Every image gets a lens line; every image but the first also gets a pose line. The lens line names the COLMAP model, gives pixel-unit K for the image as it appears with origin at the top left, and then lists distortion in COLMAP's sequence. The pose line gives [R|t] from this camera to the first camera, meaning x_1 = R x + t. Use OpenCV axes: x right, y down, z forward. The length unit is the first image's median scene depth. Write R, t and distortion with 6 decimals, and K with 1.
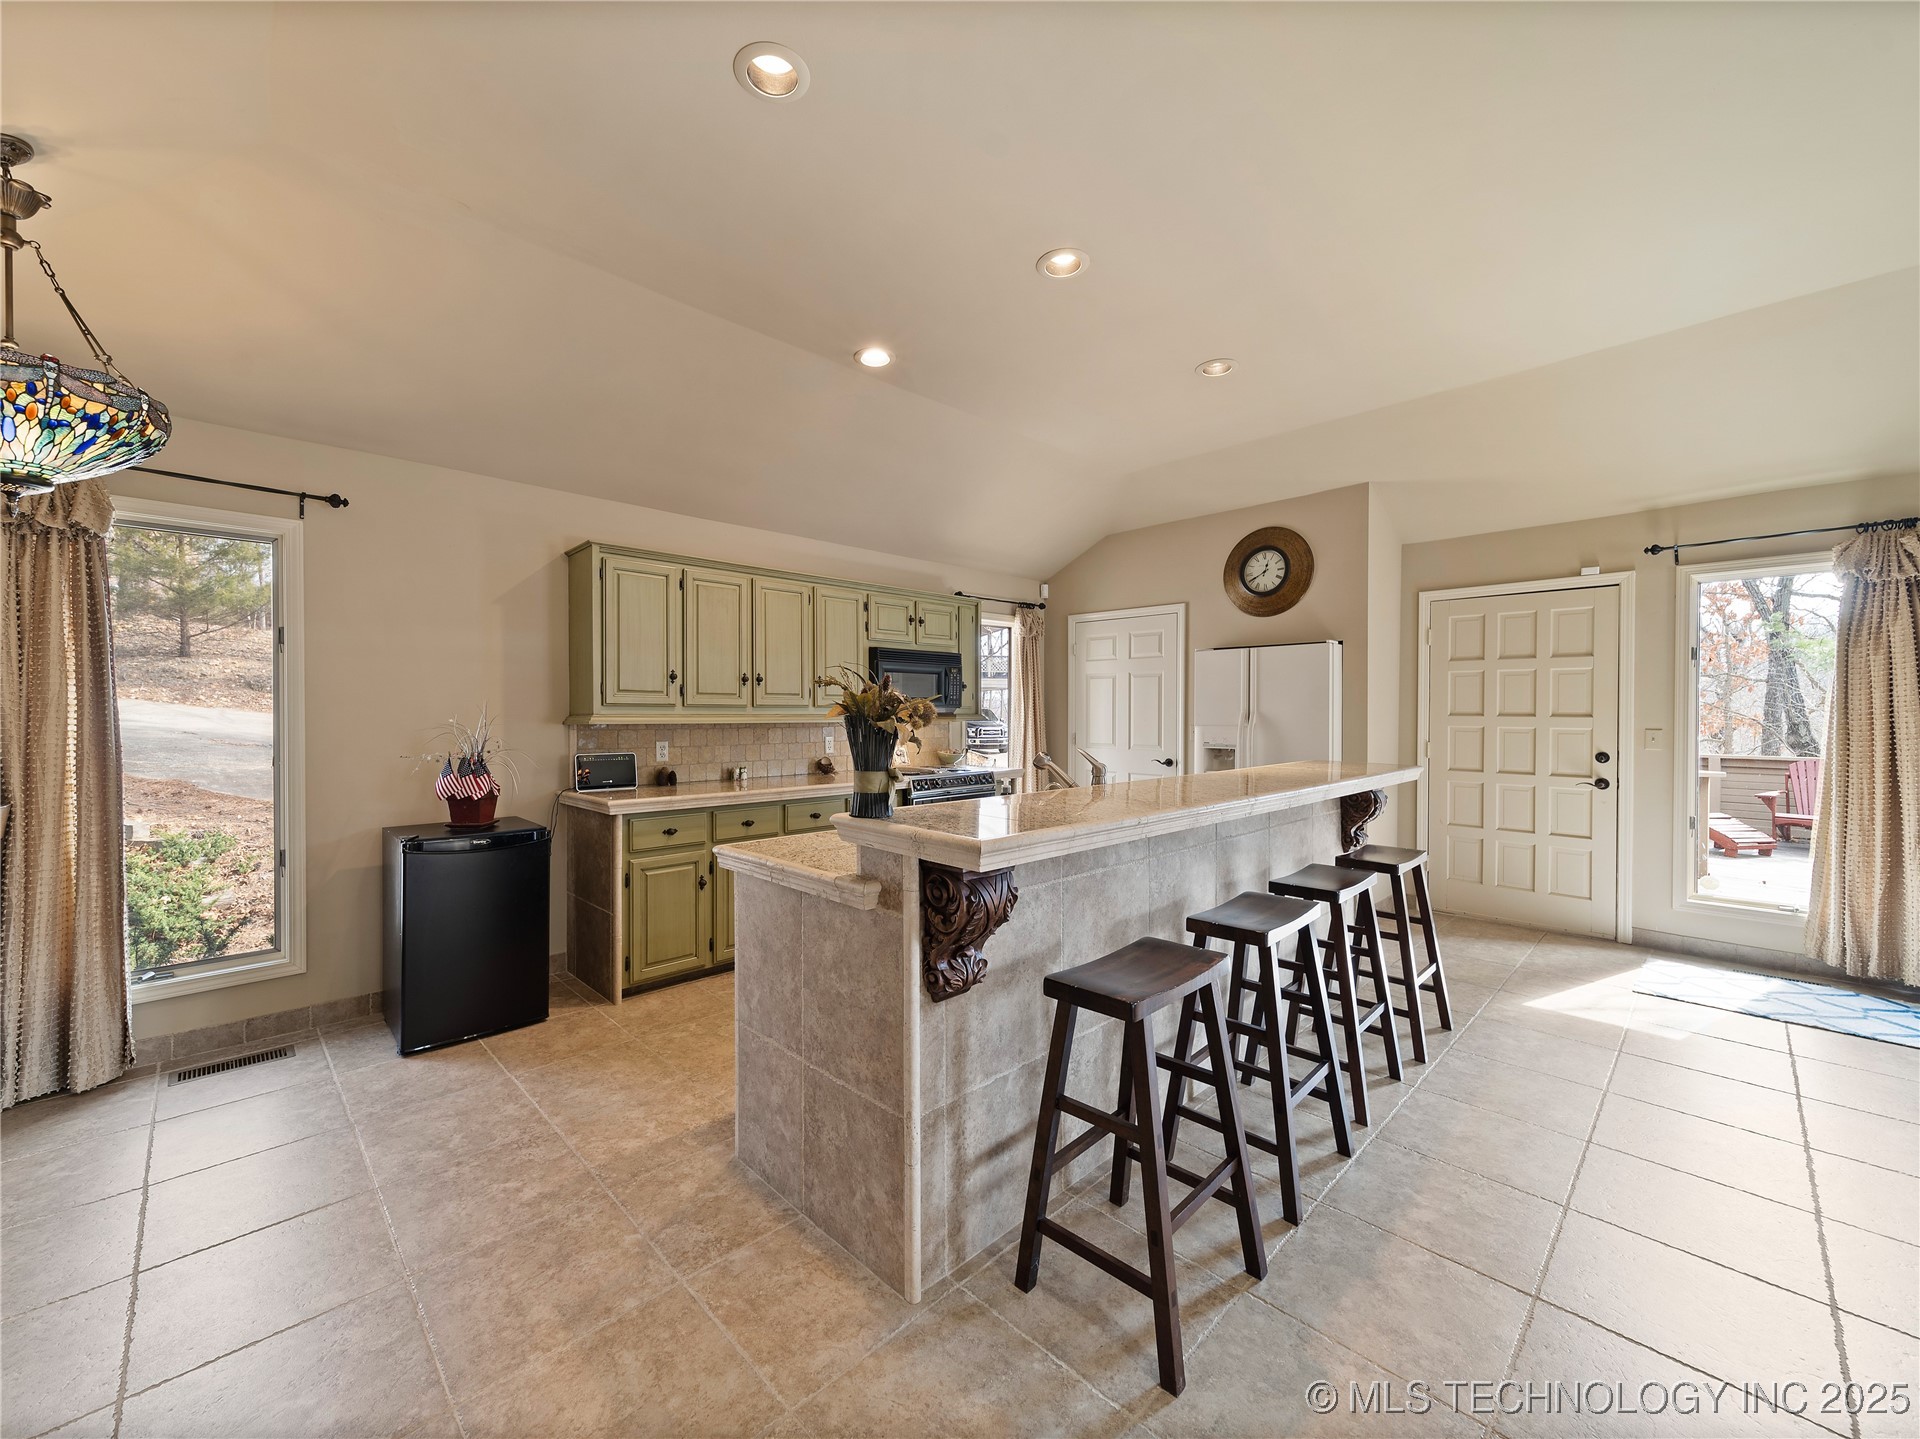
lens RADIAL K [[759.7, 0, 951.9], [0, 759.7, 715.2], [0, 0, 1]] dist [0.007330, -0.000421]
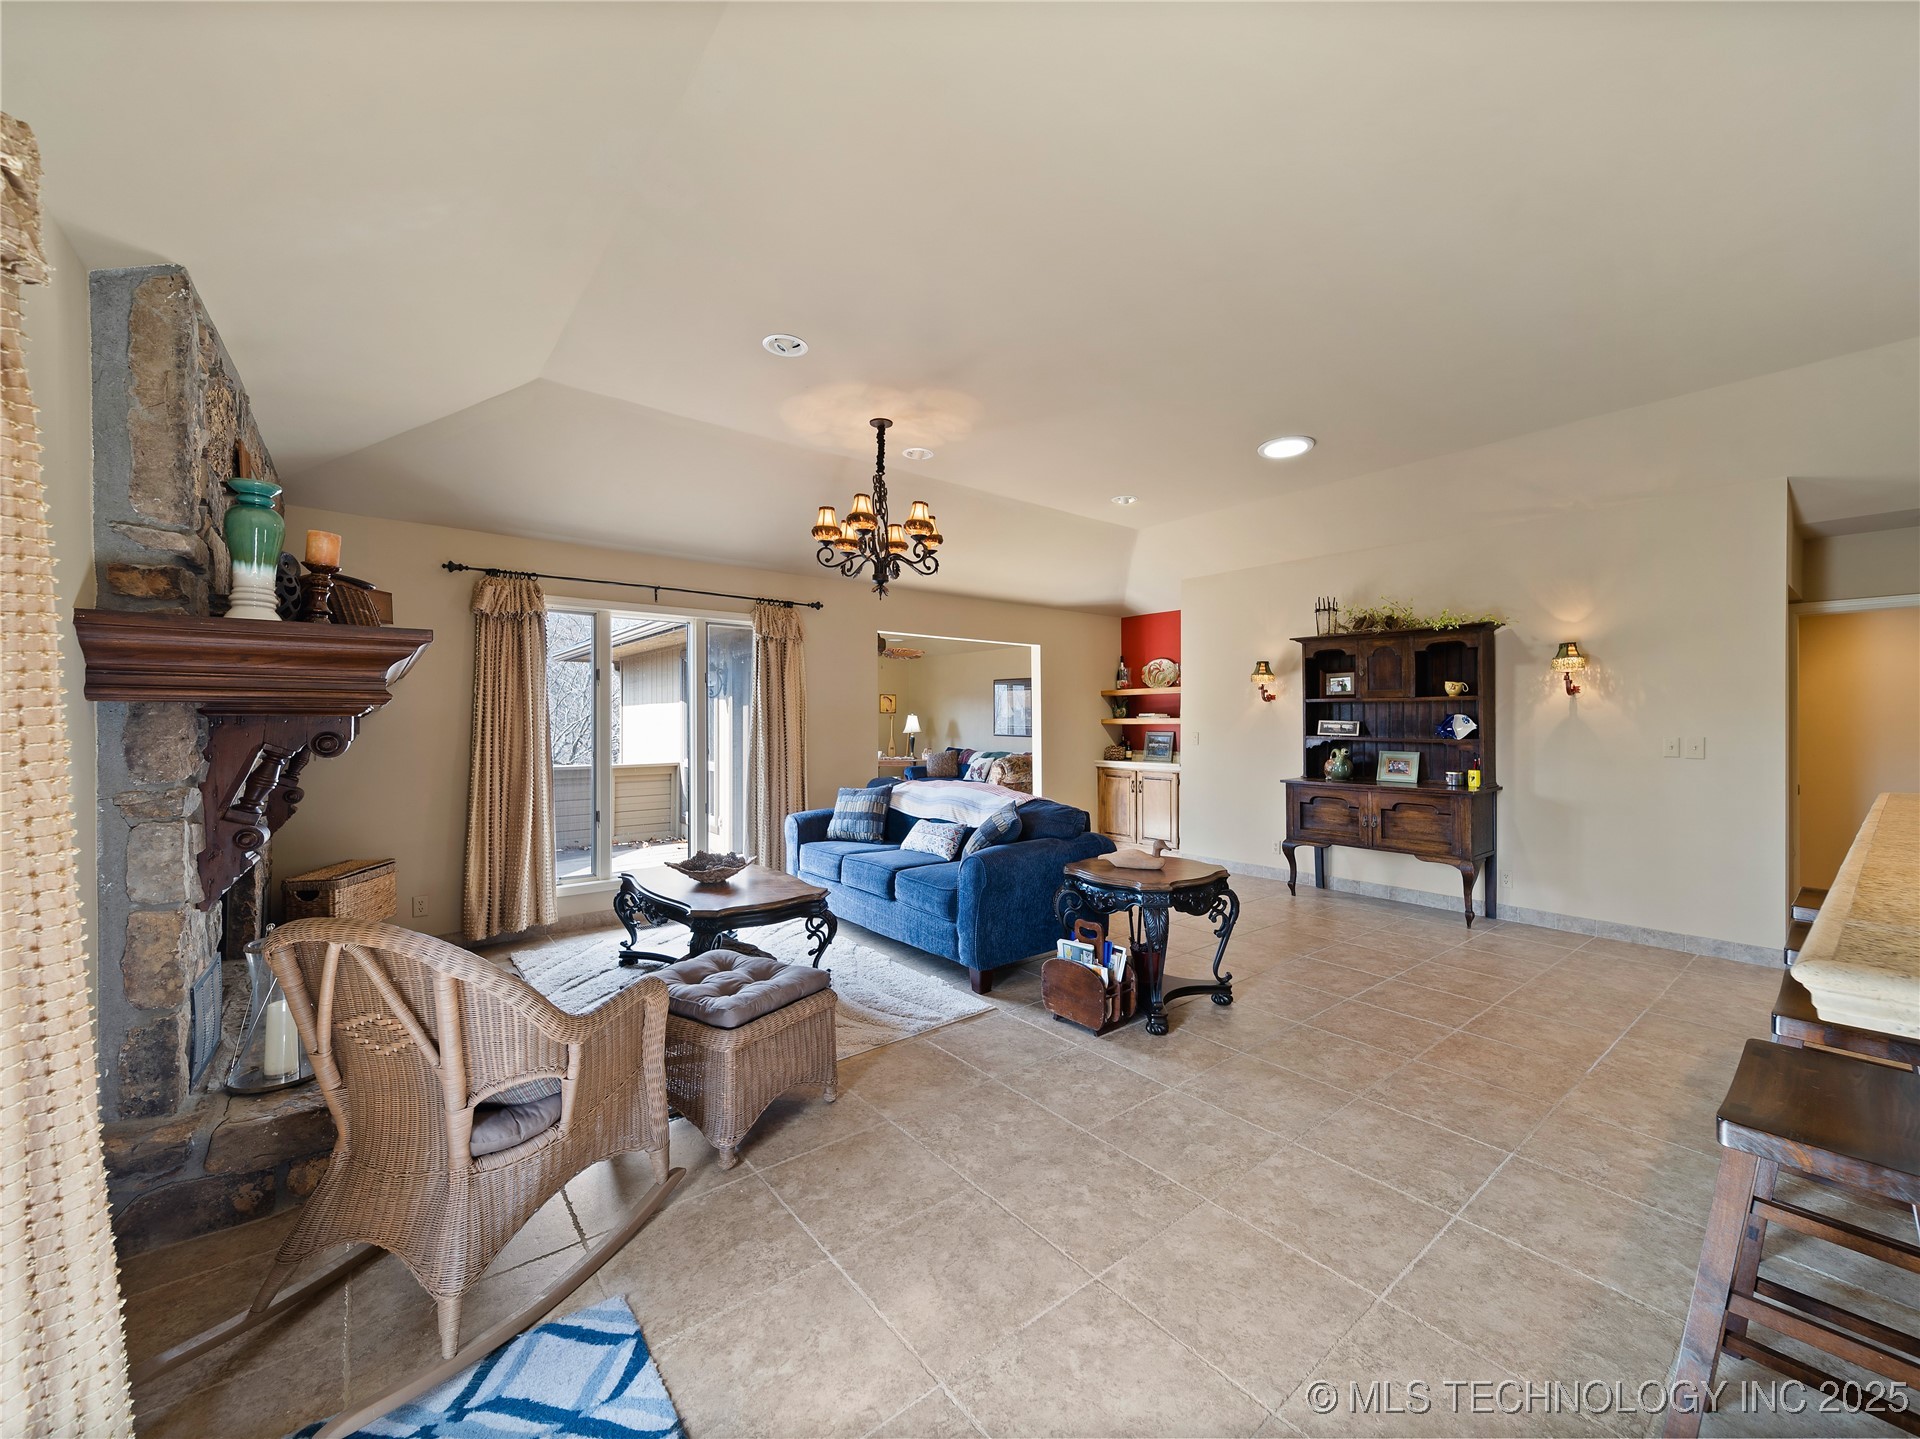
lens RADIAL K [[759.7, 0, 982.8], [0, 759.7, 719.5], [0, 0, 1]] dist [0.007330, -0.000421]
pose [[-0.996408, -0.001526, 0.084671, 0.796046], [-0.001316, 0.999996, 0.002535, -0.004739], [-0.084674, 0.002414, -0.996406, 1.174082]]
